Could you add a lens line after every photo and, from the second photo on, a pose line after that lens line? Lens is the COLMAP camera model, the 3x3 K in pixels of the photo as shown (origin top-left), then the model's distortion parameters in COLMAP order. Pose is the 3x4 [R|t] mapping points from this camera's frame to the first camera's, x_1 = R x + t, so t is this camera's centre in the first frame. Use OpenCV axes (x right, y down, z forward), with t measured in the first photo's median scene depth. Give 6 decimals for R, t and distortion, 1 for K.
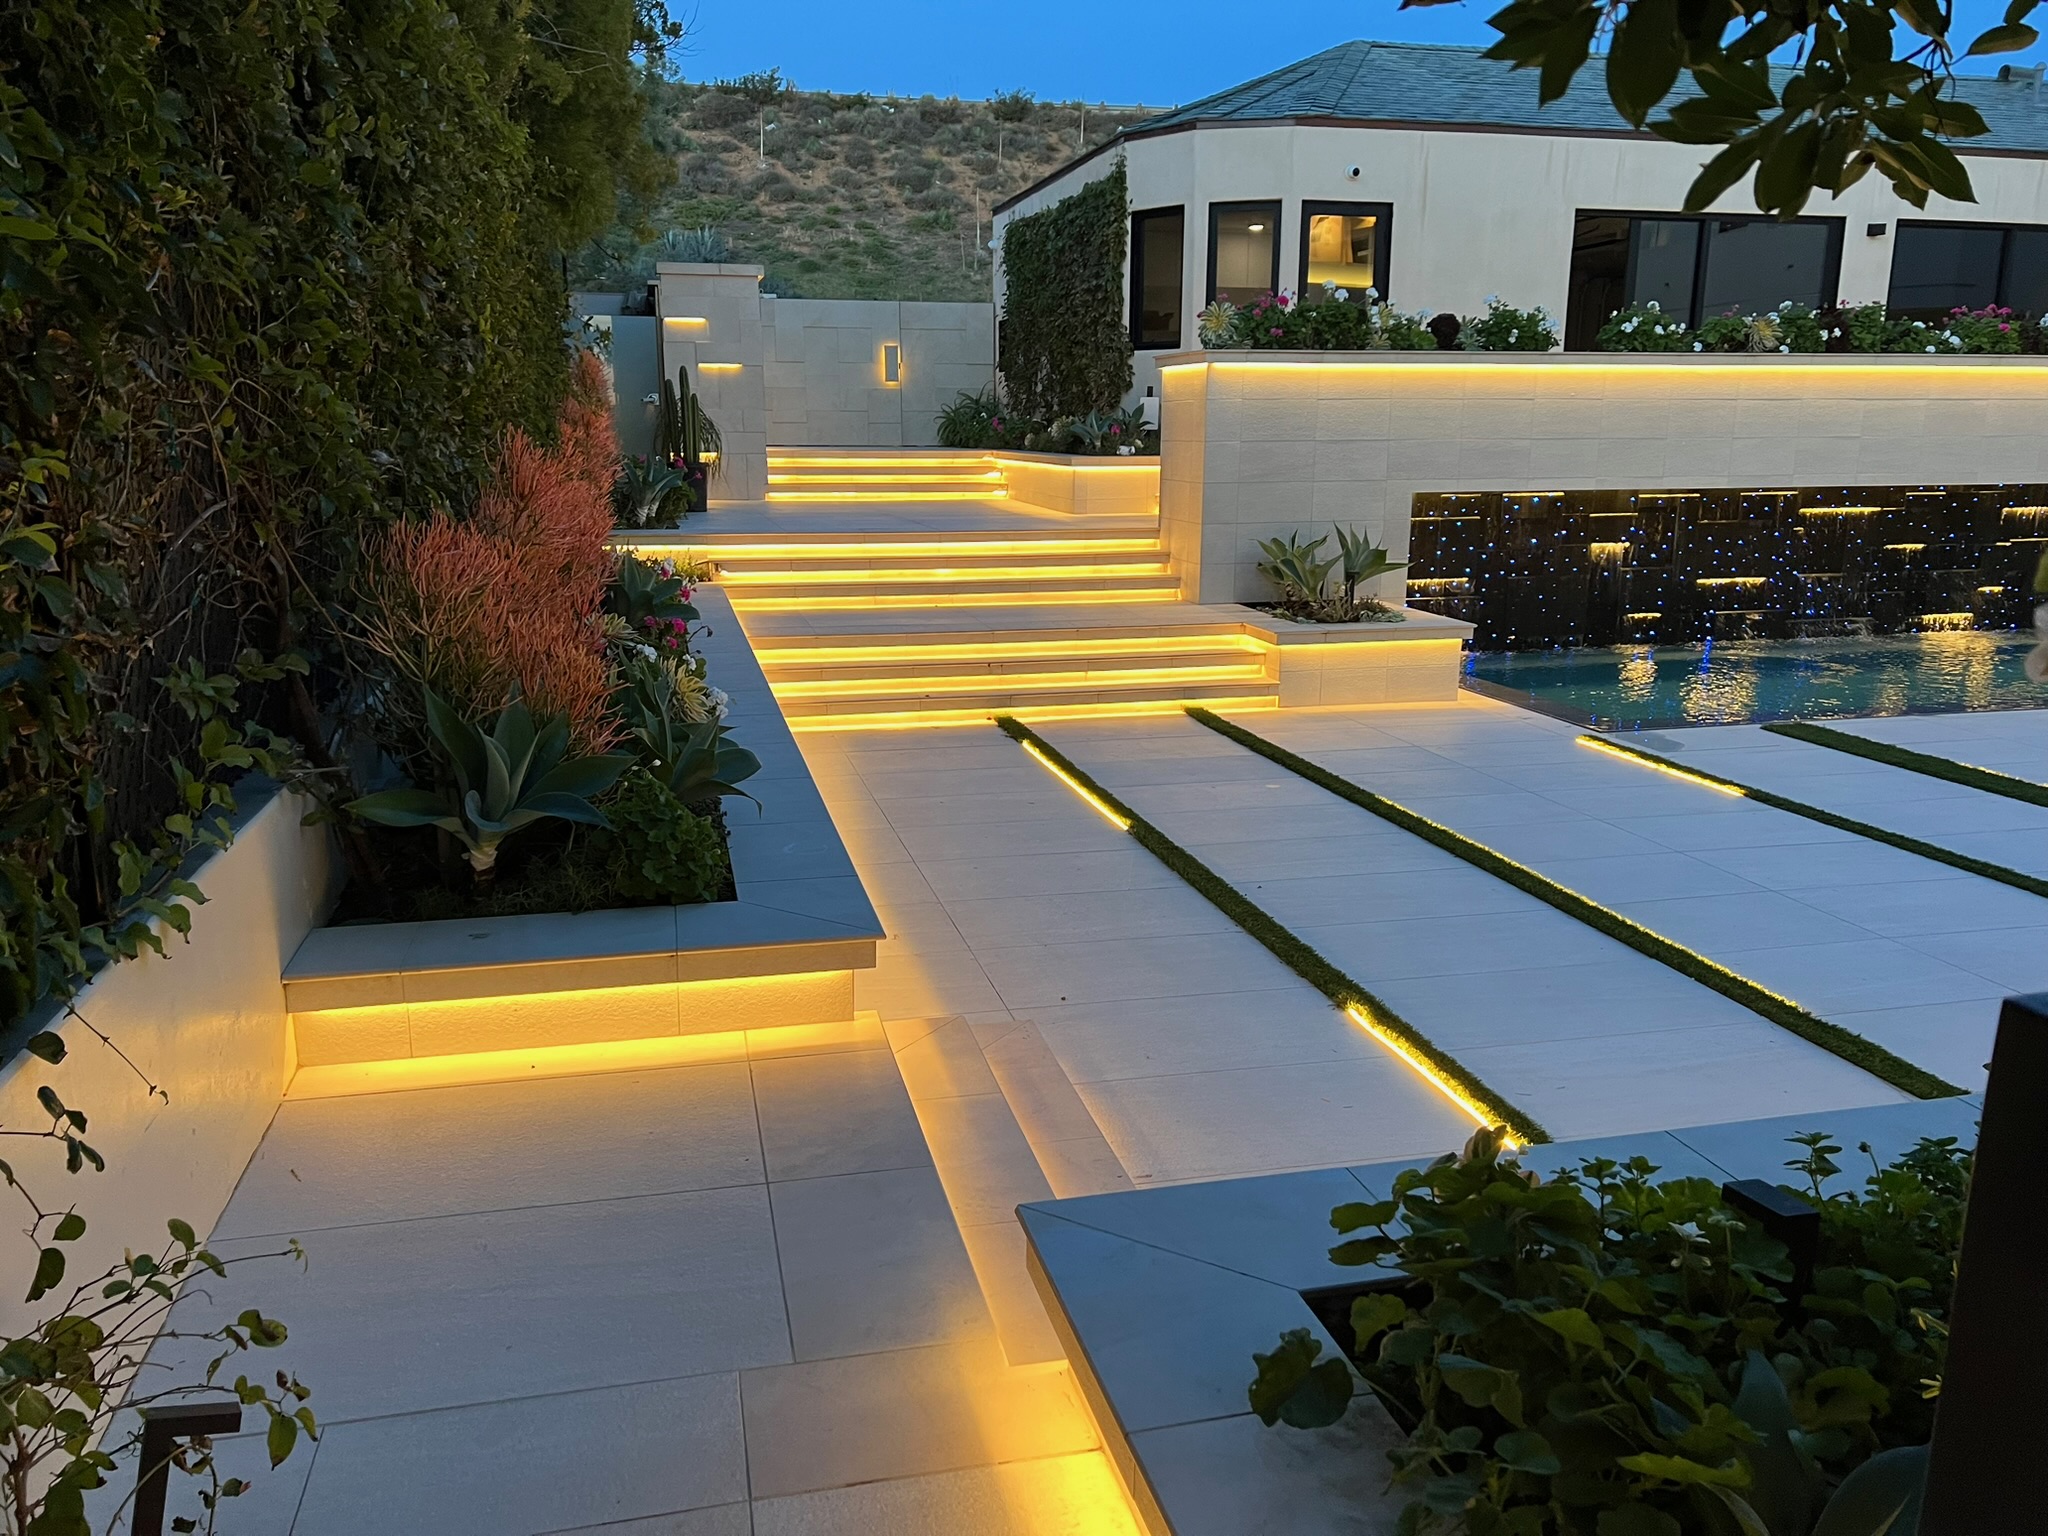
lens RADIAL K [[1542.4, 0, 1021.0], [0, 1542.4, 763.4], [0, 0, 1]] dist [0.033460, -0.007267]
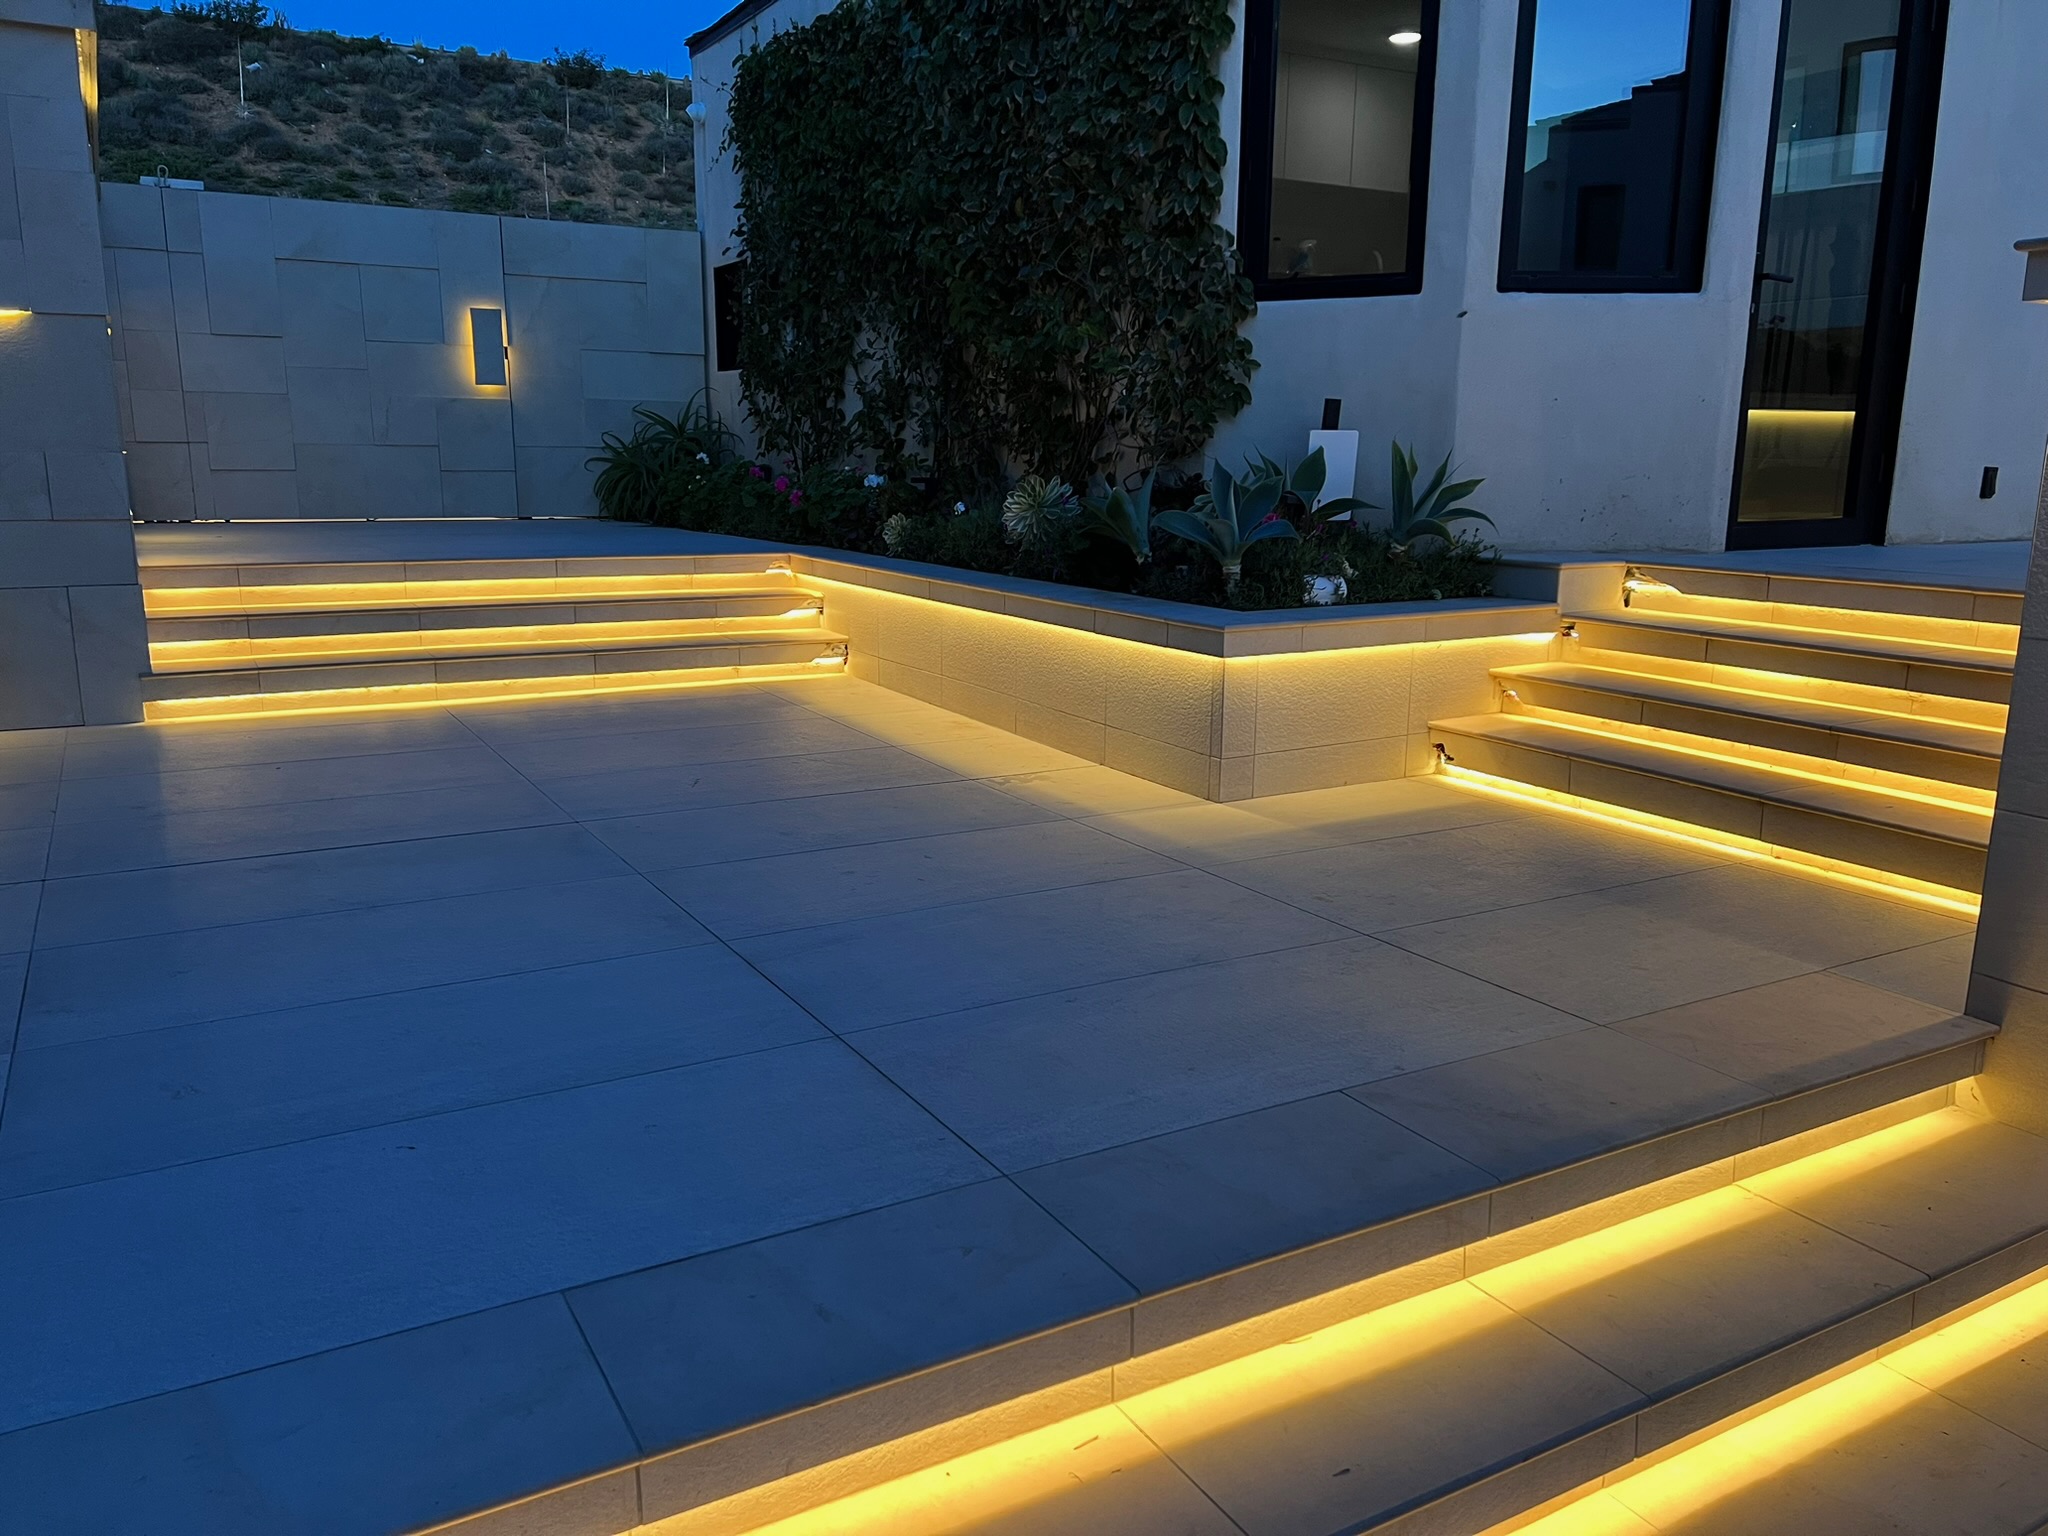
lens RADIAL K [[1542.4, 0, 1026.2], [0, 1542.4, 771.7], [0, 0, 1]] dist [0.033460, -0.007267]
pose [[0.961389, -0.044085, 0.271640, -0.018872], [0.047517, 0.998852, -0.006069, -0.036887], [-0.271061, 0.018742, 0.962380, 0.156623]]
